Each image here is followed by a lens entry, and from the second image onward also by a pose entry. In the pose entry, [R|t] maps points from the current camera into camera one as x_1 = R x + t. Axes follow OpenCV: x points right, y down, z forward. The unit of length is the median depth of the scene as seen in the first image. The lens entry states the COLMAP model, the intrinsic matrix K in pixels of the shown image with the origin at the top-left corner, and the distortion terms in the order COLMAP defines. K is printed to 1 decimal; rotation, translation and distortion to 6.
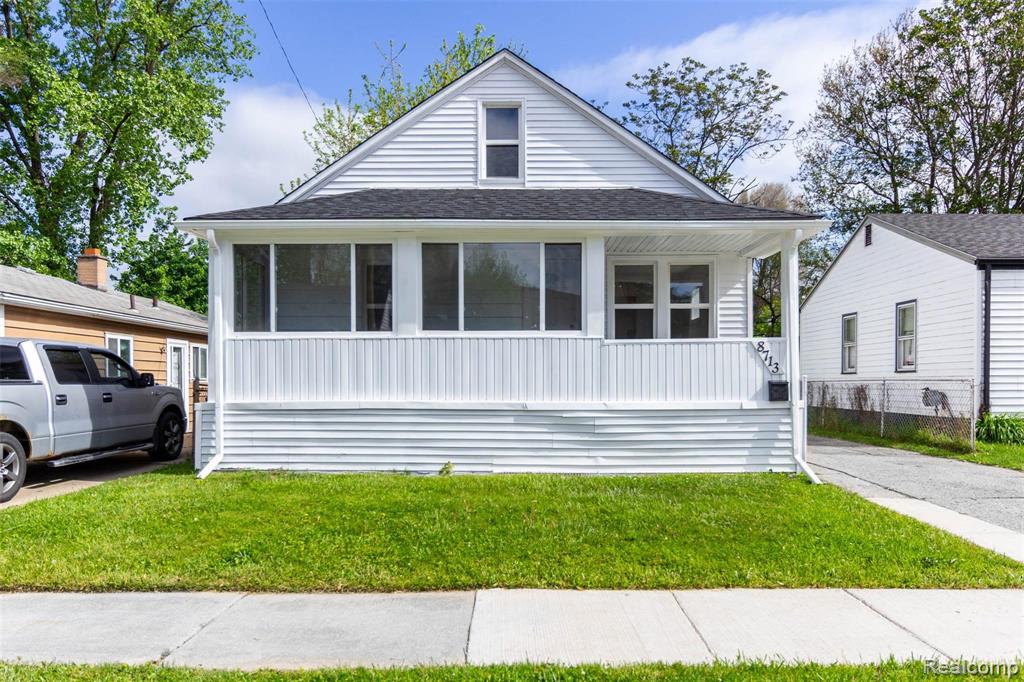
lens RADIAL K [[703.5, 0, 493.9], [0, 703.5, 373.5], [0, 0, 1]] dist [-0.001966, -0.001281]
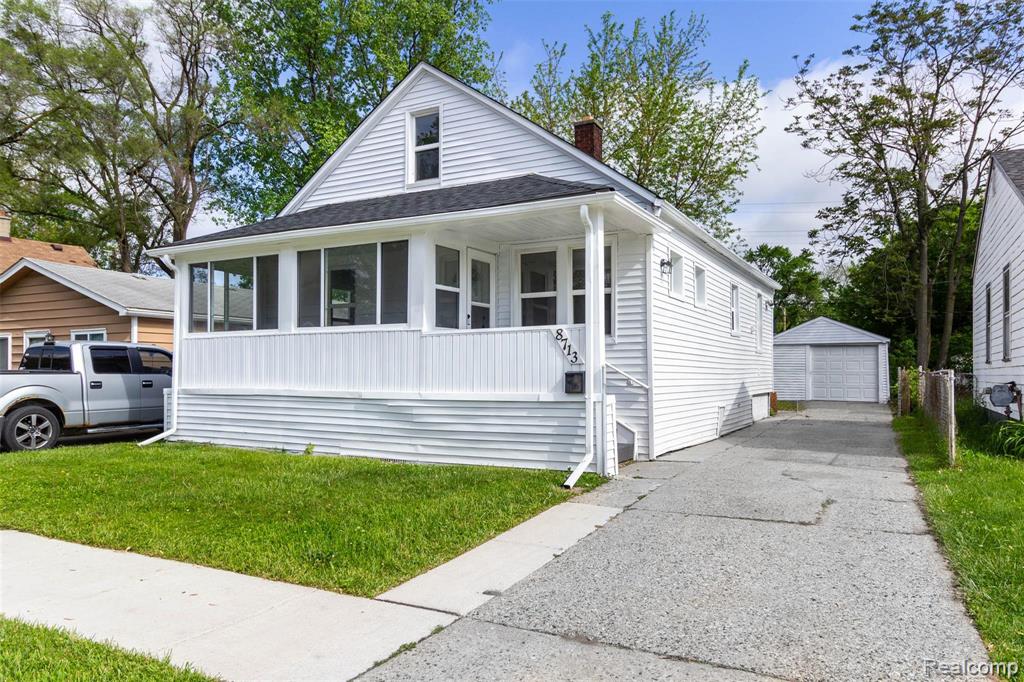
lens RADIAL K [[703.5, 0, 511.8], [0, 703.5, 347.6], [0, 0, 1]] dist [-0.001966, -0.001281]
pose [[0.888613, -0.015317, -0.458401, 0.739270], [0.006750, 0.999771, -0.020321, -0.002750], [0.458607, 0.014964, 0.888513, 0.140514]]
